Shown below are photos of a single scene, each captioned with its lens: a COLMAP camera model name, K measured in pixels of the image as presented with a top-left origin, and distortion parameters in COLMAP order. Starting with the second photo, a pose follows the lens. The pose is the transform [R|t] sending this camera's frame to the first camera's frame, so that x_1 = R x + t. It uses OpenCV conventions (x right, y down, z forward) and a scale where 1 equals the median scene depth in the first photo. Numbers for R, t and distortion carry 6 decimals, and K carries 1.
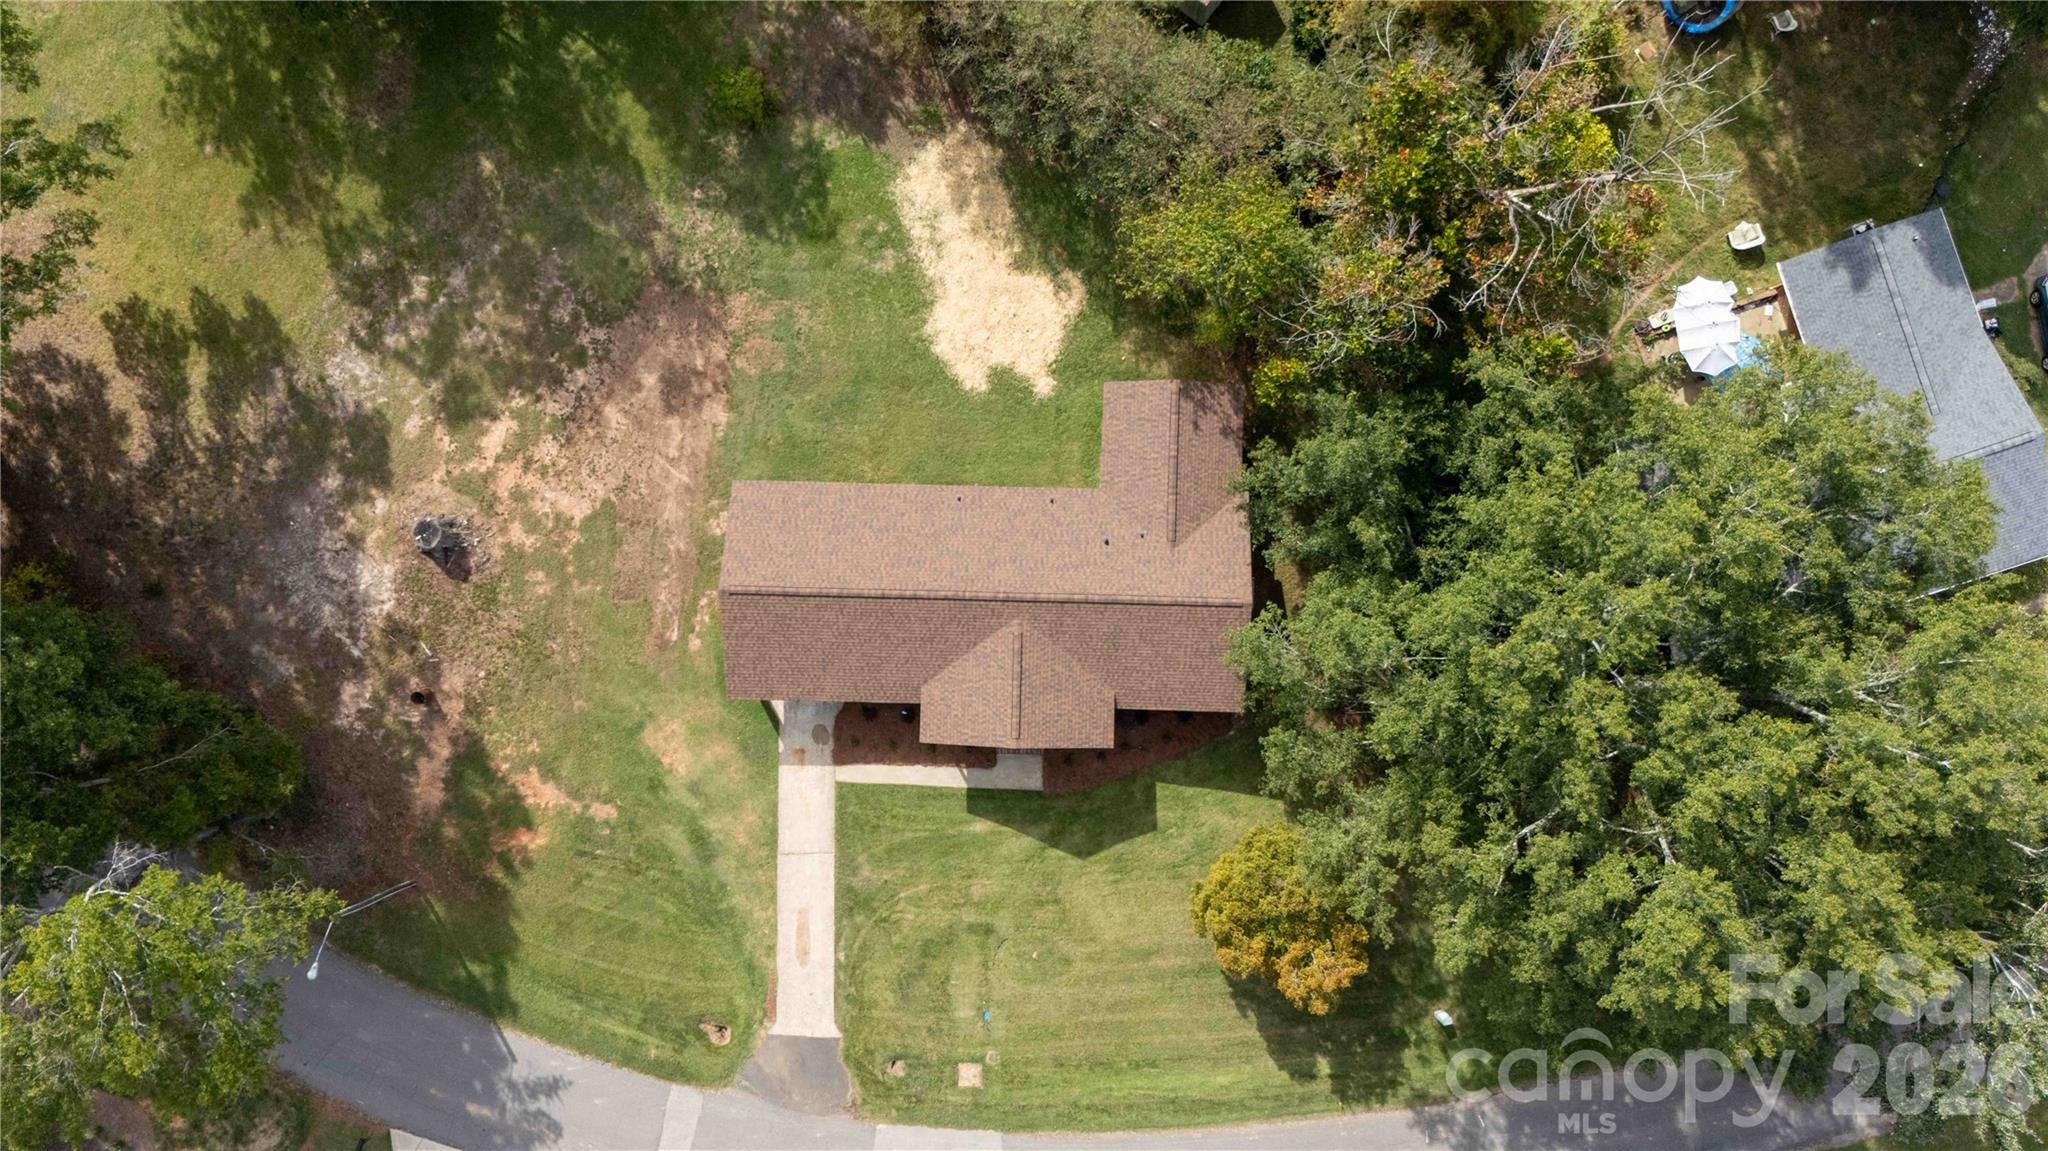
lens RADIAL K [[1493.2, 0, 1033.2], [0, 1493.2, 569.6], [0, 0, 1]] dist [0.025092, -0.023713]
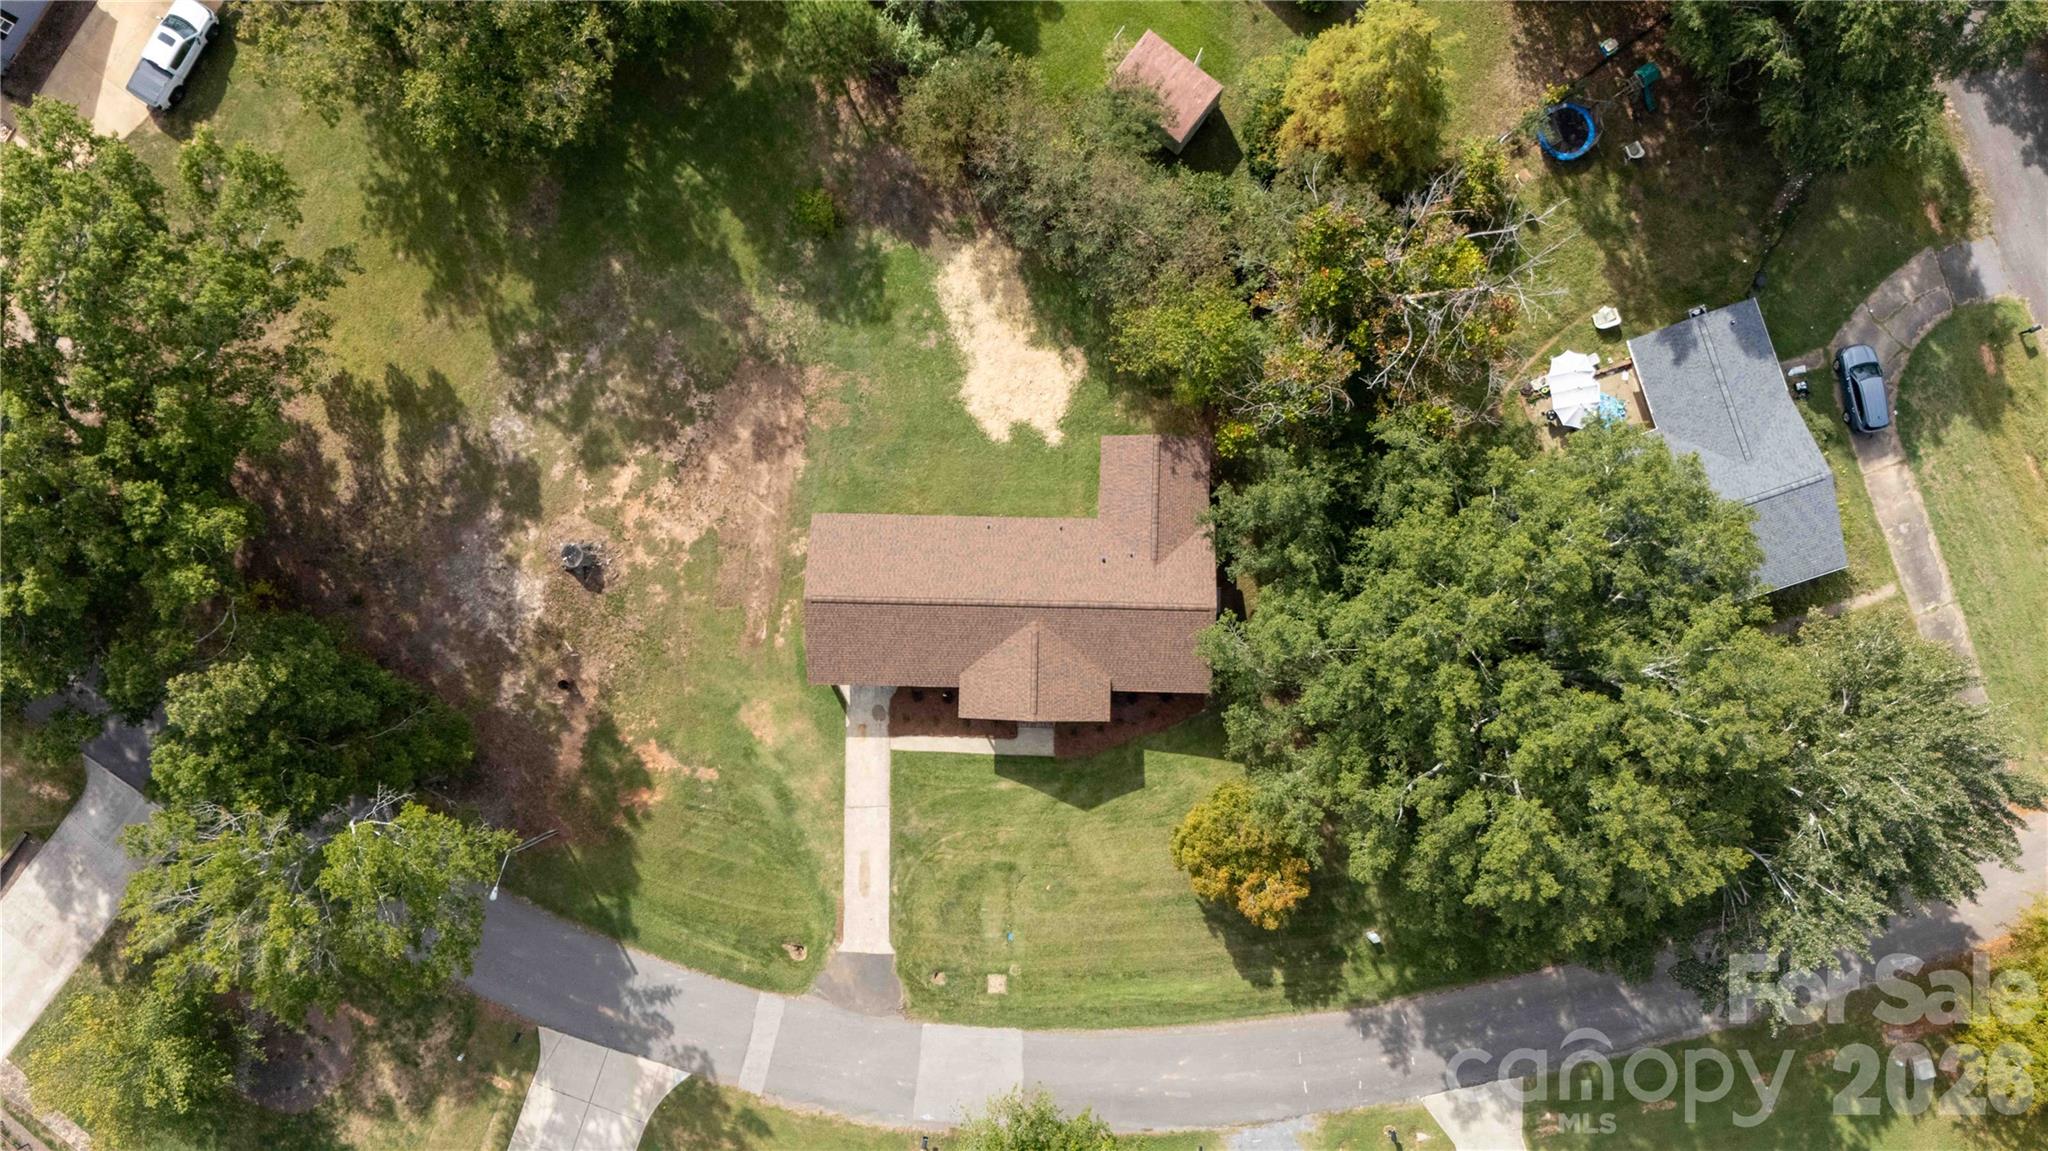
lens RADIAL K [[1493.2, 0, 1033.2], [0, 1493.2, 569.6], [0, 0, 1]] dist [0.025092, -0.023713]
pose [[0.999994, -0.003266, -0.001365, -0.009447], [0.003264, 0.999994, -0.001408, -0.008962], [0.001370, 0.001404, 0.999998, -0.271375]]
